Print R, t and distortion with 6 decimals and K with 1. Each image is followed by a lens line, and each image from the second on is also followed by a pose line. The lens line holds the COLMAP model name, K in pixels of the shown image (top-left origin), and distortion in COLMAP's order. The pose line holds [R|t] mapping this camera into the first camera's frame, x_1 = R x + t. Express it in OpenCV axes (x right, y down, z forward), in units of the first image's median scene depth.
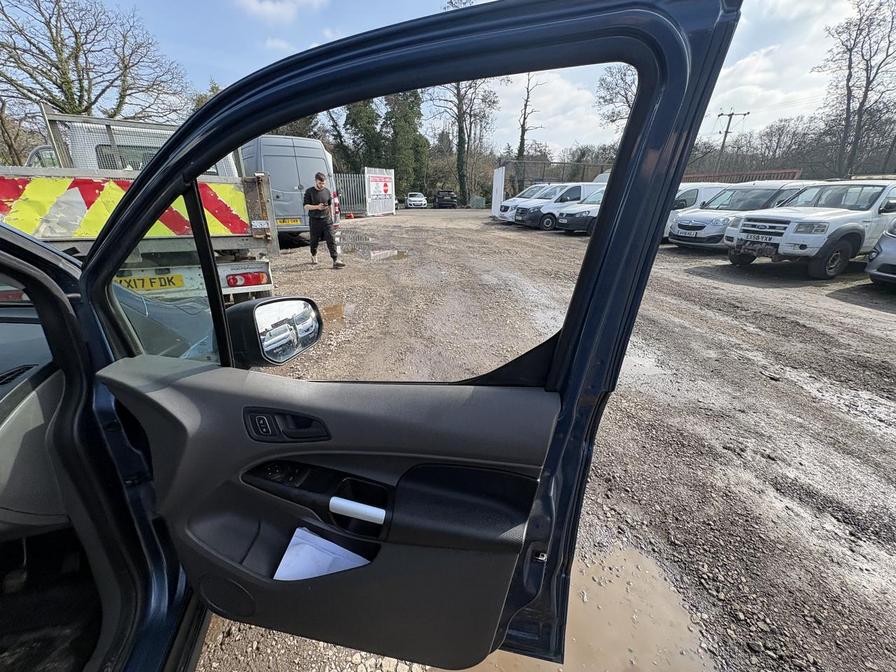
lens RADIAL K [[356.5, 0, 448.3], [0, 356.5, 334.0], [0, 0, 1]] dist [0.000045, 0.000882]
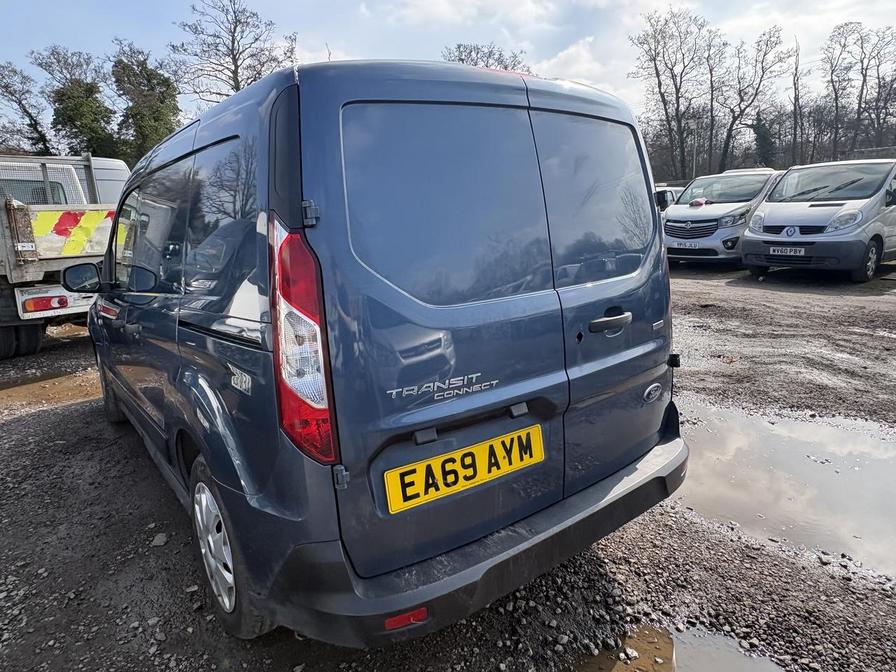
lens RADIAL K [[568.0, 0, 446.3], [0, 568.0, 338.4], [0, 0, 1]] dist [-0.004649, 0.003665]
pose [[0.925016, -0.124744, 0.358865, -0.063832], [0.180172, 0.975624, -0.125280, 0.051821], [-0.334490, 0.180544, 0.924944, -0.128275]]
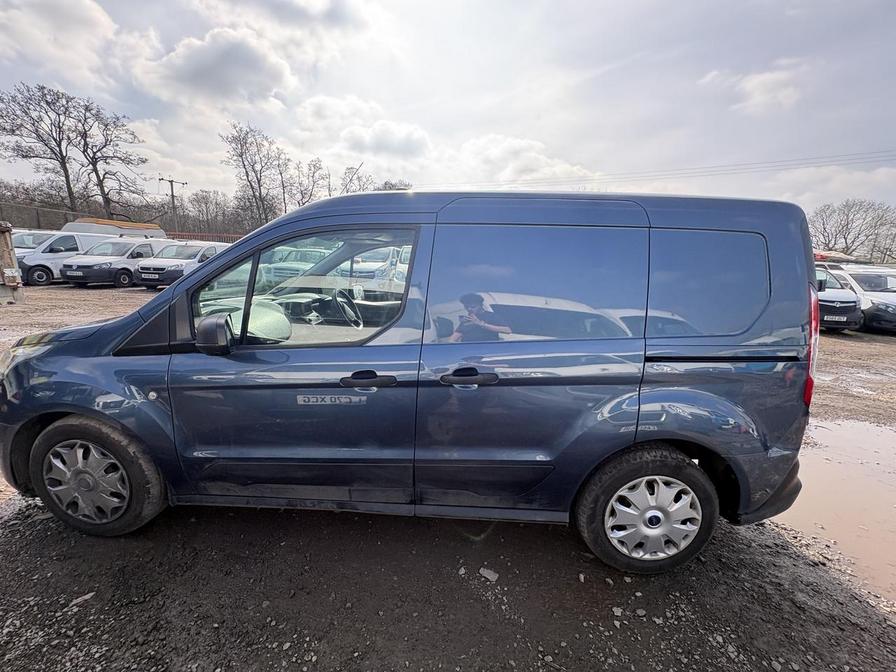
lens RADIAL K [[356.5, 0, 445.6], [0, 356.5, 337.8], [0, 0, 1]] dist [0.000045, 0.000882]
pose [[0.296660, -0.190830, 0.935723, -0.129863], [0.309448, 0.946174, 0.094855, 0.016066], [-0.903457, 0.261418, 0.339744, -0.042139]]
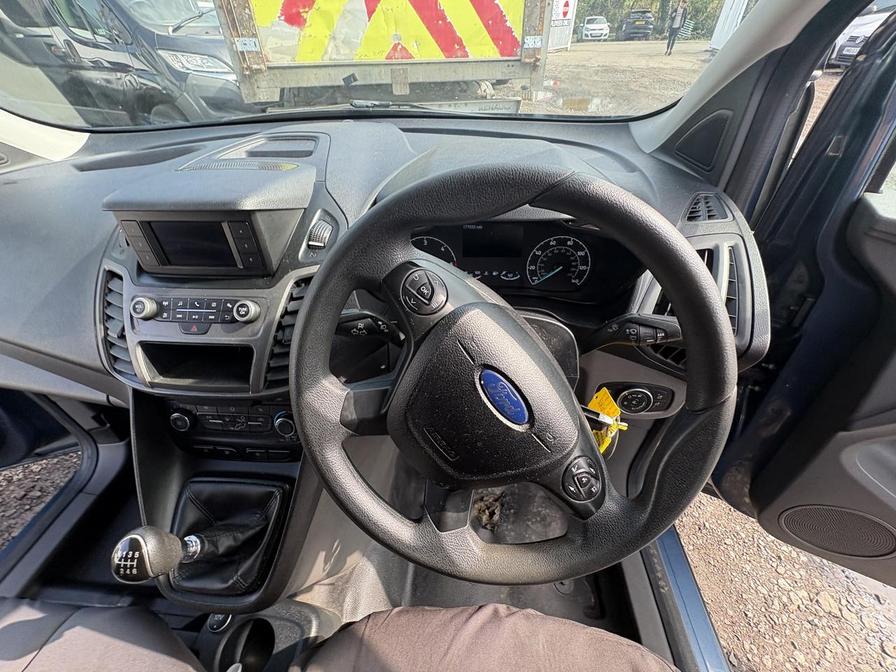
lens RADIAL K [[356.5, 0, 452.4], [0, 356.5, 334.7], [0, 0, 1]] dist [0.000045, 0.000882]
pose [[0.939804, 0.196465, -0.279588, -0.040109], [-0.091362, 0.932874, 0.348424, 0.004280], [0.329274, -0.301907, 0.894668, 0.004804]]
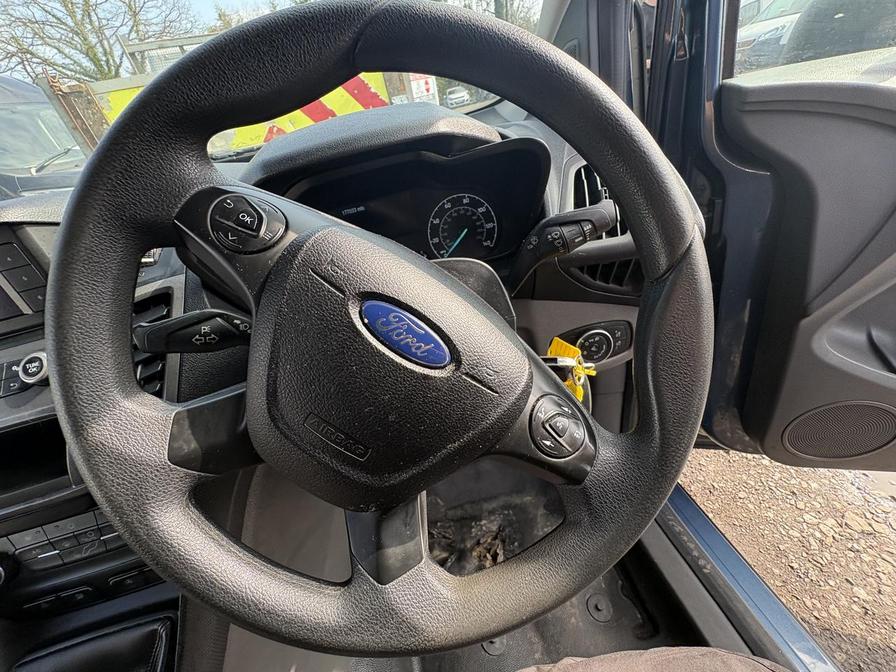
lens RADIAL K [[356.5, 0, 450.3], [0, 356.5, 333.9], [0, 0, 1]] dist [0.000045, 0.000882]
pose [[0.977823, -0.127378, -0.166243, -0.039165], [0.160875, 0.965066, 0.206802, 0.008469], [0.134093, -0.228961, 0.964156, 0.007700]]
